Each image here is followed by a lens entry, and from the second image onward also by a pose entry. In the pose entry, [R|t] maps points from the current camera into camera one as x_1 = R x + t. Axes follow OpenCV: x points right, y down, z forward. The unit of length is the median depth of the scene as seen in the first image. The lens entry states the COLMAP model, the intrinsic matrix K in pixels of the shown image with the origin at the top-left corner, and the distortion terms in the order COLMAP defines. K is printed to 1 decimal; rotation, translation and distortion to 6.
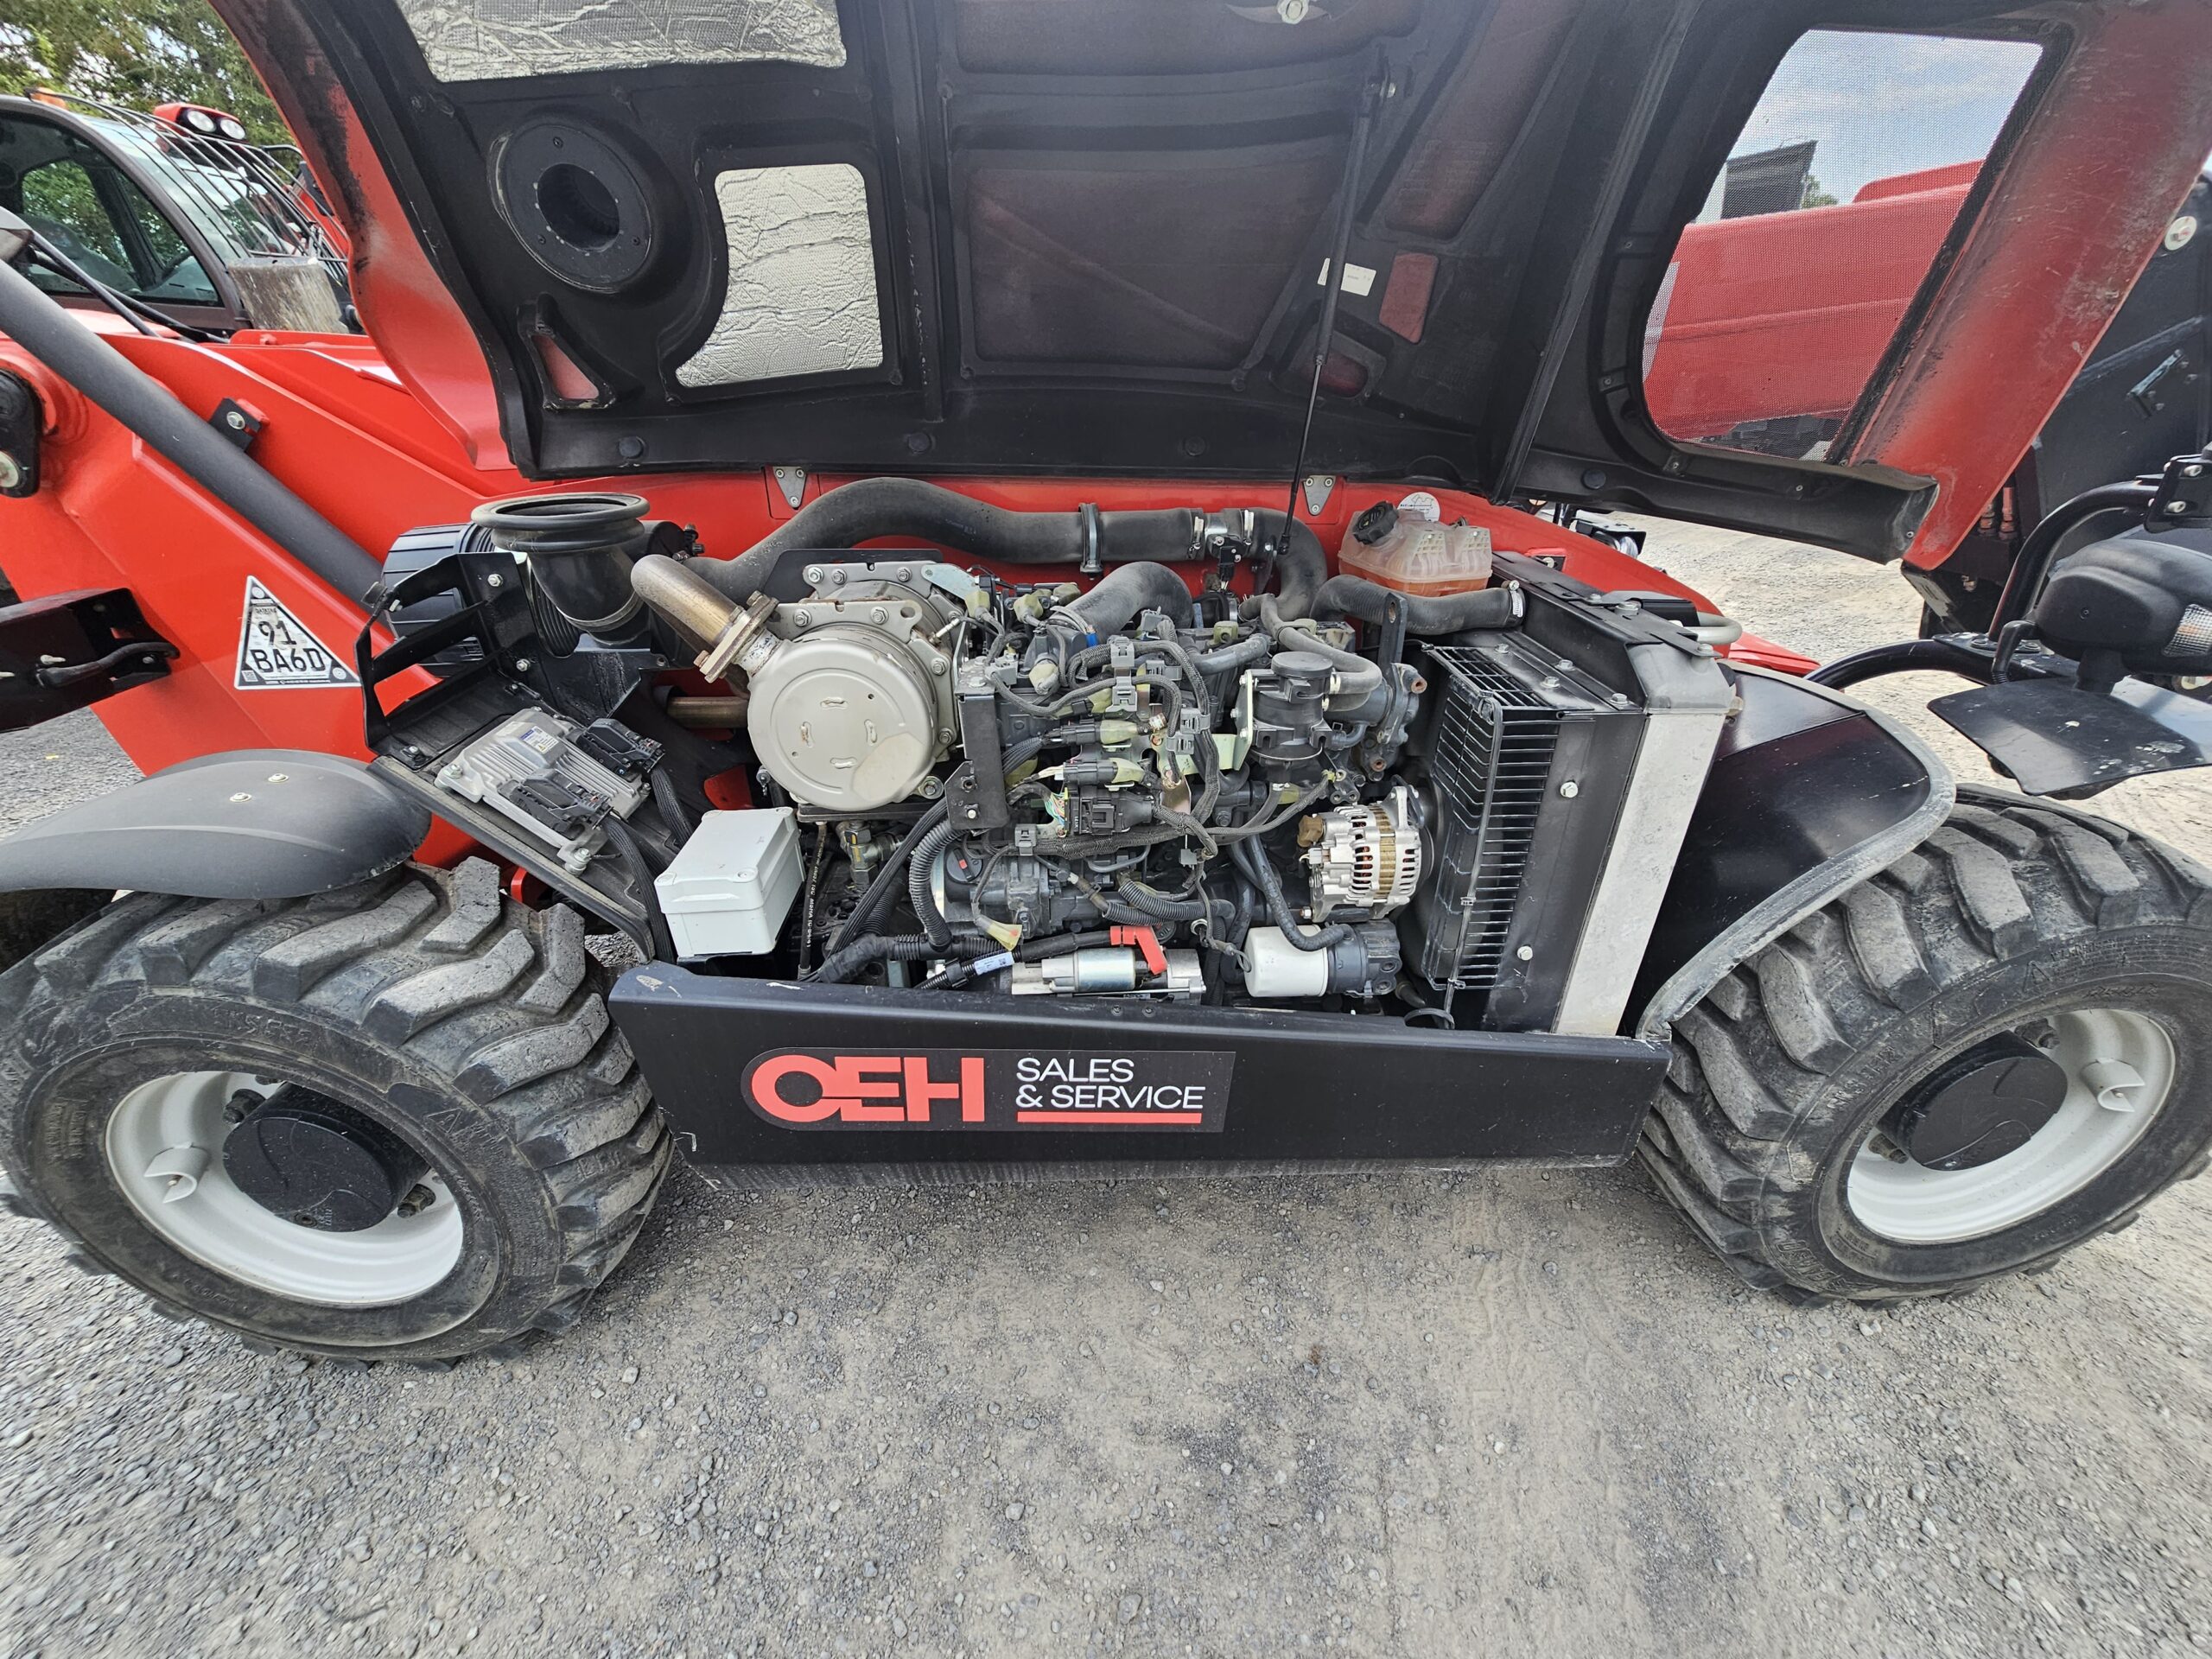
lens RADIAL K [[895.0, 0, 1106.0], [0, 895.0, 829.5], [0, 0, 1]] dist [-0.014176, 0.005239]
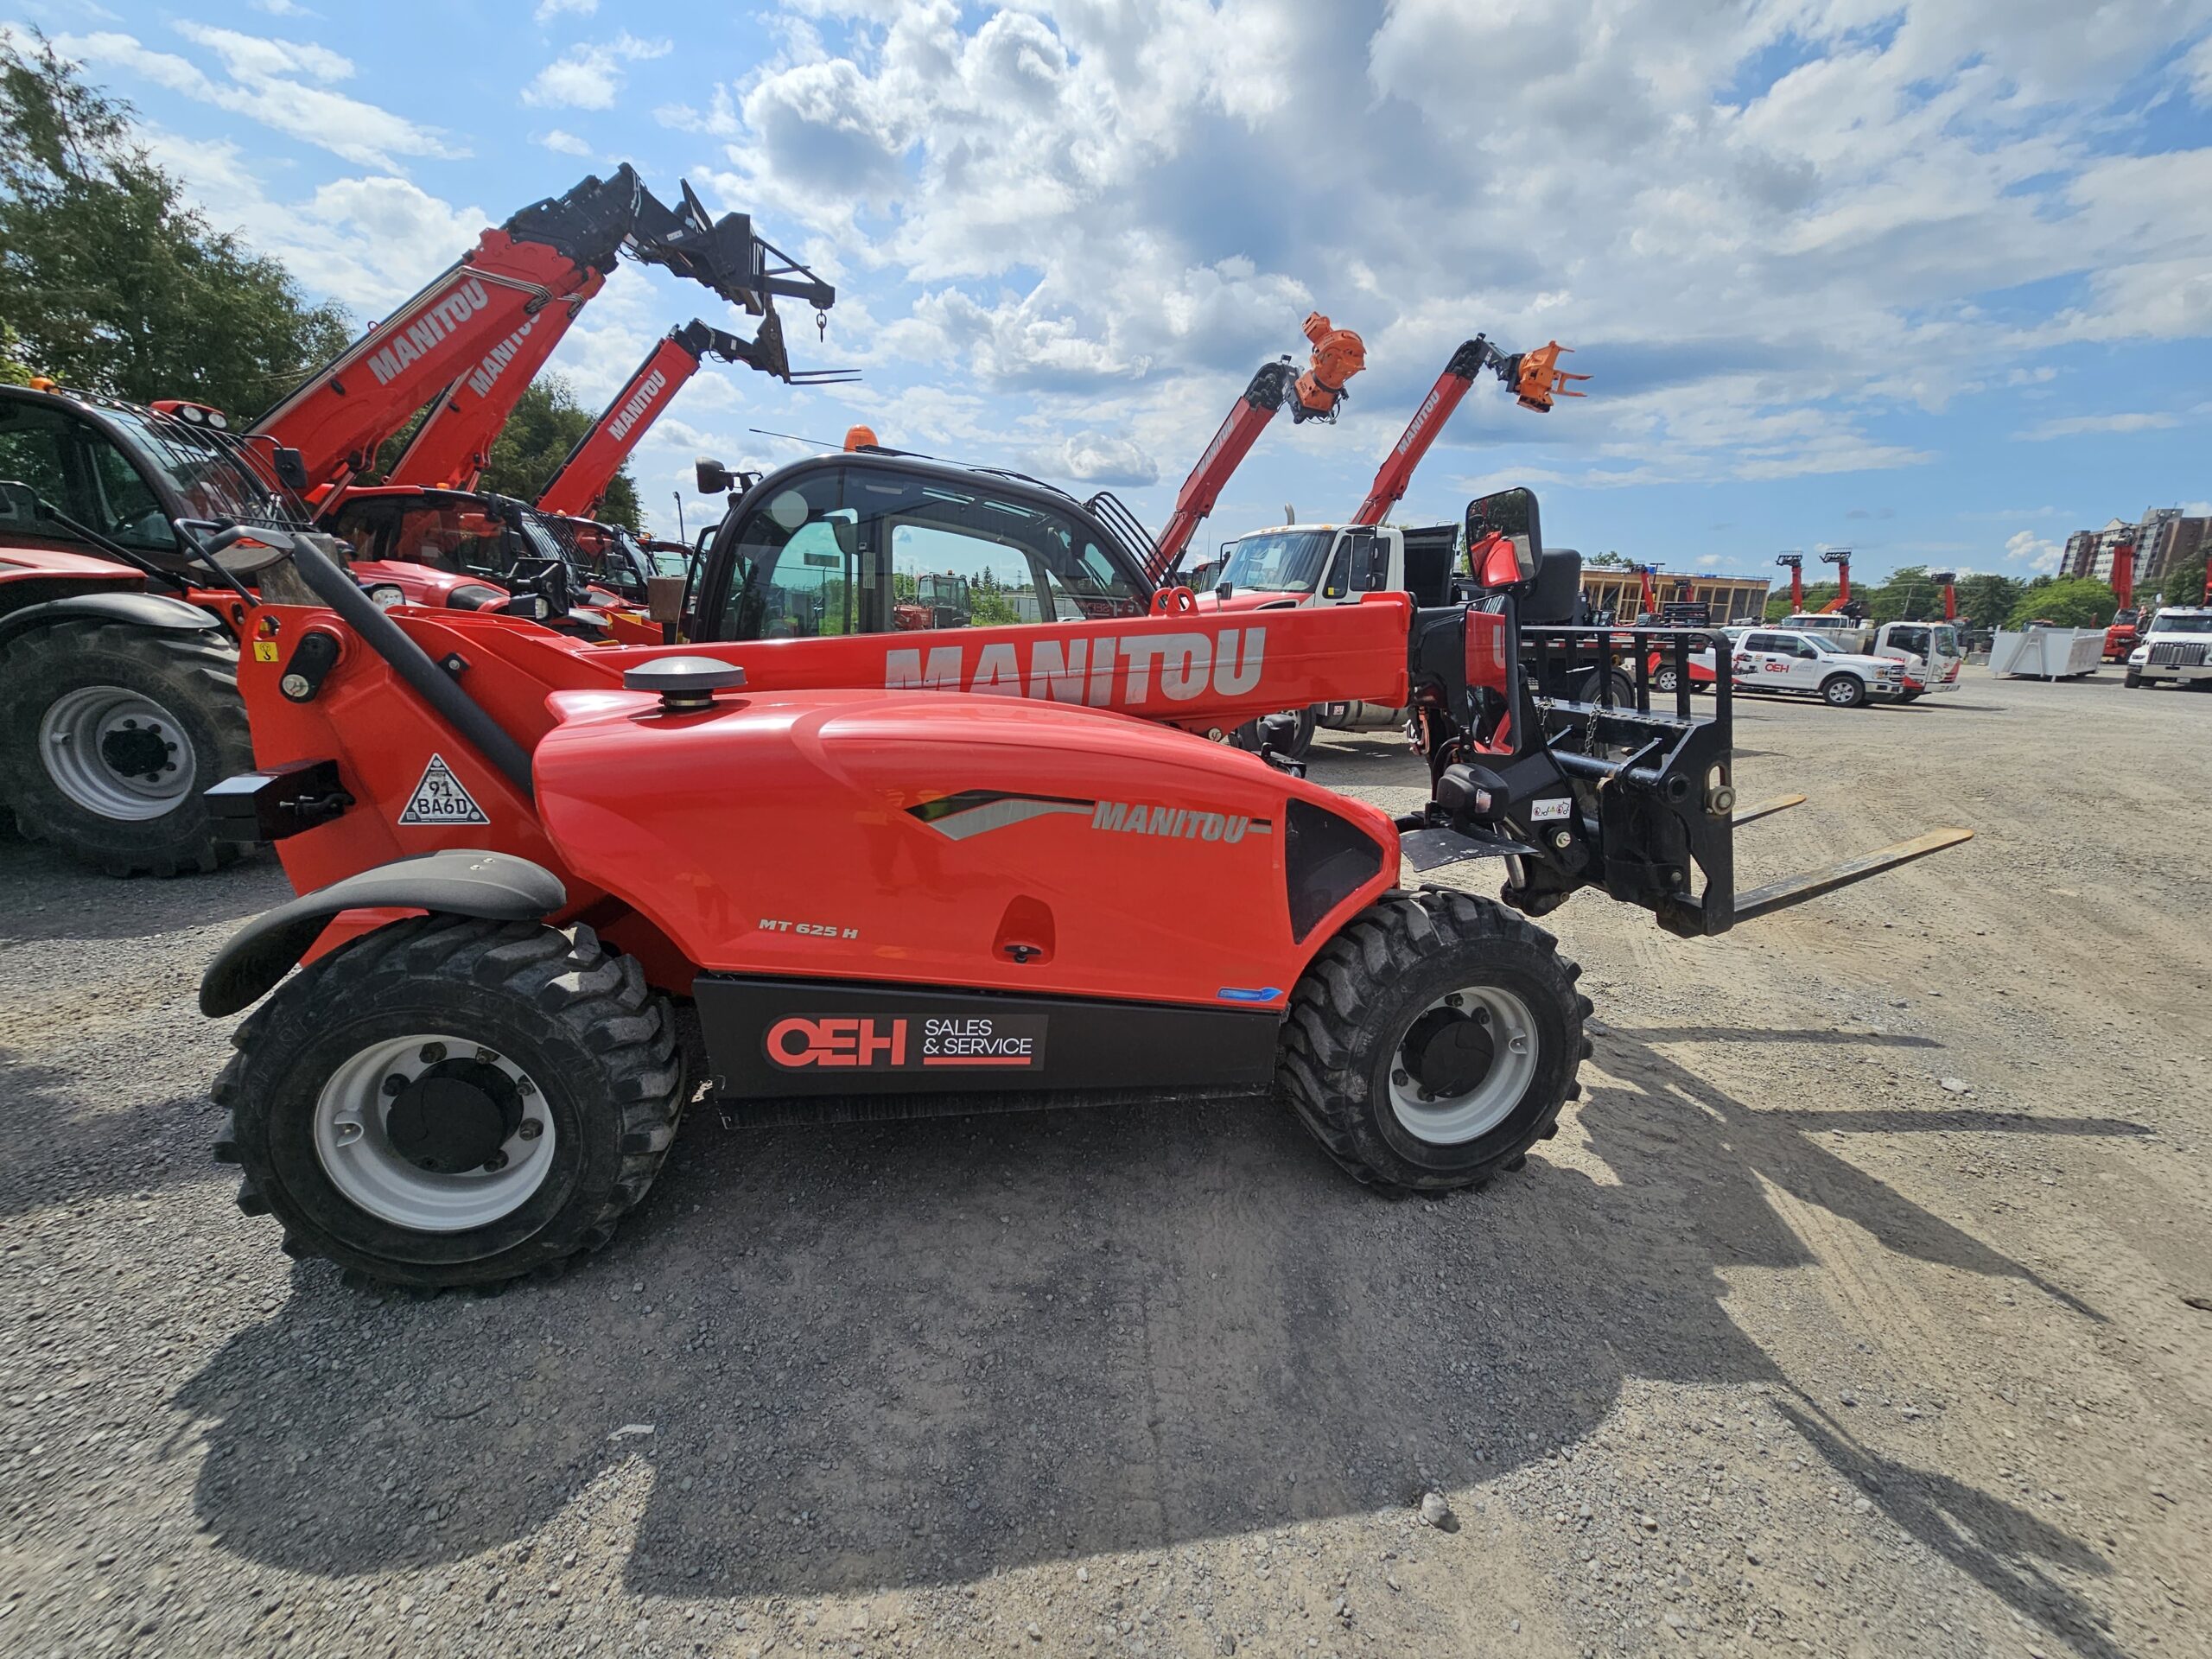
lens RADIAL K [[900.0, 0, 1127.6], [0, 900.0, 853.2], [0, 0, 1]] dist [-0.013837, -0.000301]
pose [[0.980478, 0.011054, 0.196317, -0.054680], [0.035736, 0.971772, -0.233199, 0.329686], [-0.193354, 0.235662, 0.952406, -0.781297]]
